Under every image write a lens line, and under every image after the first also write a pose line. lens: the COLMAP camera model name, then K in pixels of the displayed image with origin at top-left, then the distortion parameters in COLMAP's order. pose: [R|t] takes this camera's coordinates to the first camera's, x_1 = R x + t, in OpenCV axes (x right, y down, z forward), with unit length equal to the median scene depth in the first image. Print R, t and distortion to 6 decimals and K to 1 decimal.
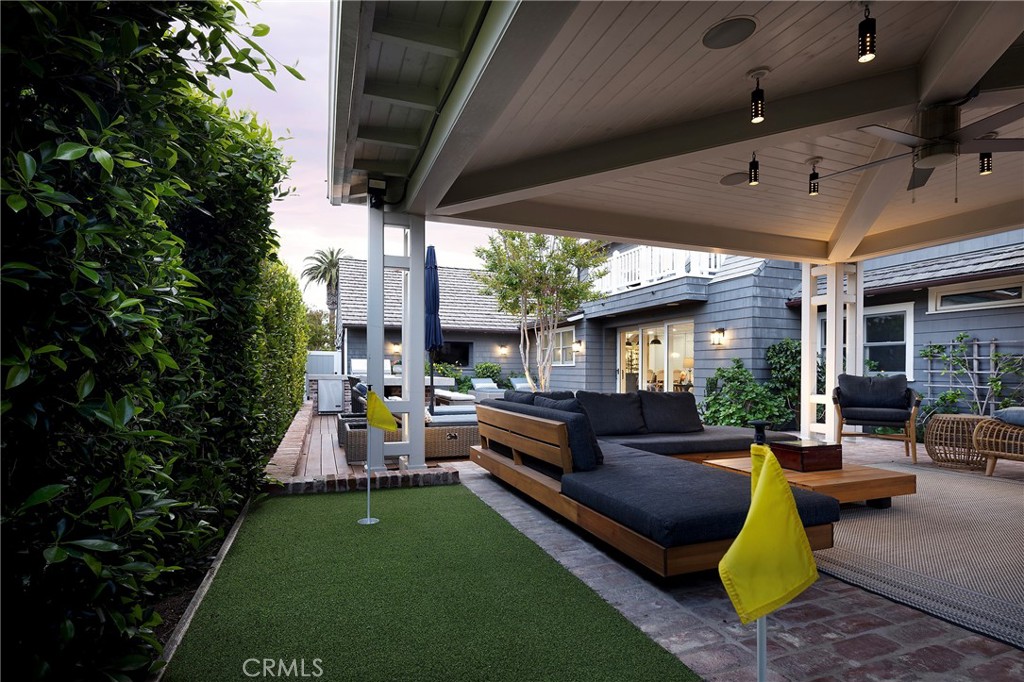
lens RADIAL K [[505.1, 0, 510.3], [0, 505.1, 370.2], [0, 0, 1]] dist [0.000683, 0.000081]
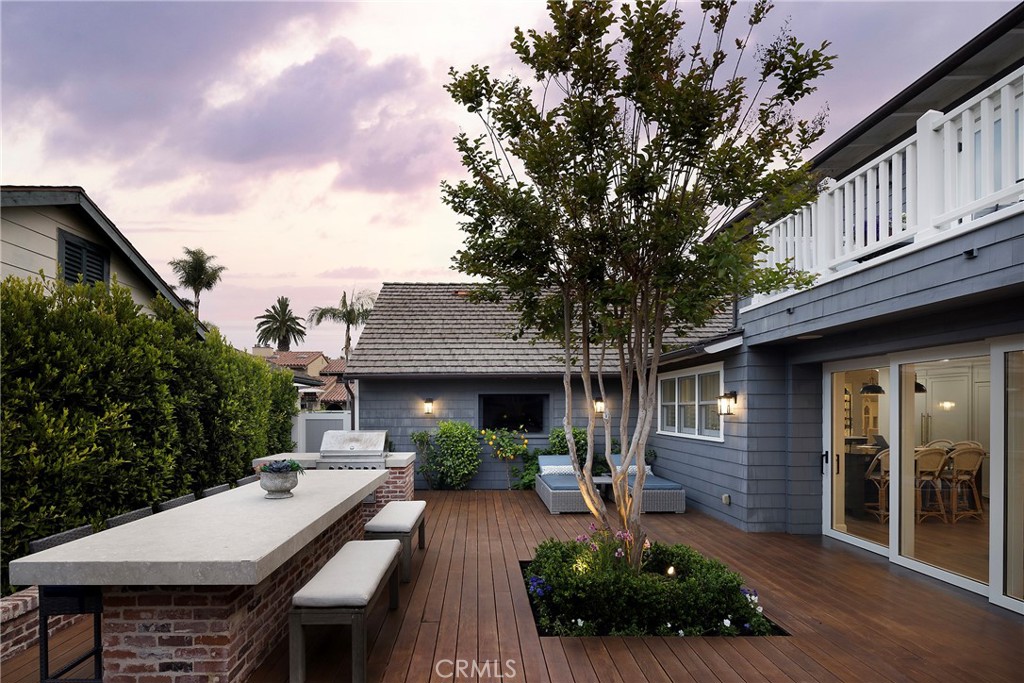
lens RADIAL K [[497.8, 0, 479.9], [0, 497.8, 411.2], [0, 0, 1]] dist [0.001534, 0.000432]
pose [[0.937611, -0.007680, -0.347602, 0.075029], [0.008331, 0.999965, 0.000379, -0.042588], [0.347587, -0.003252, 0.937642, 0.466065]]
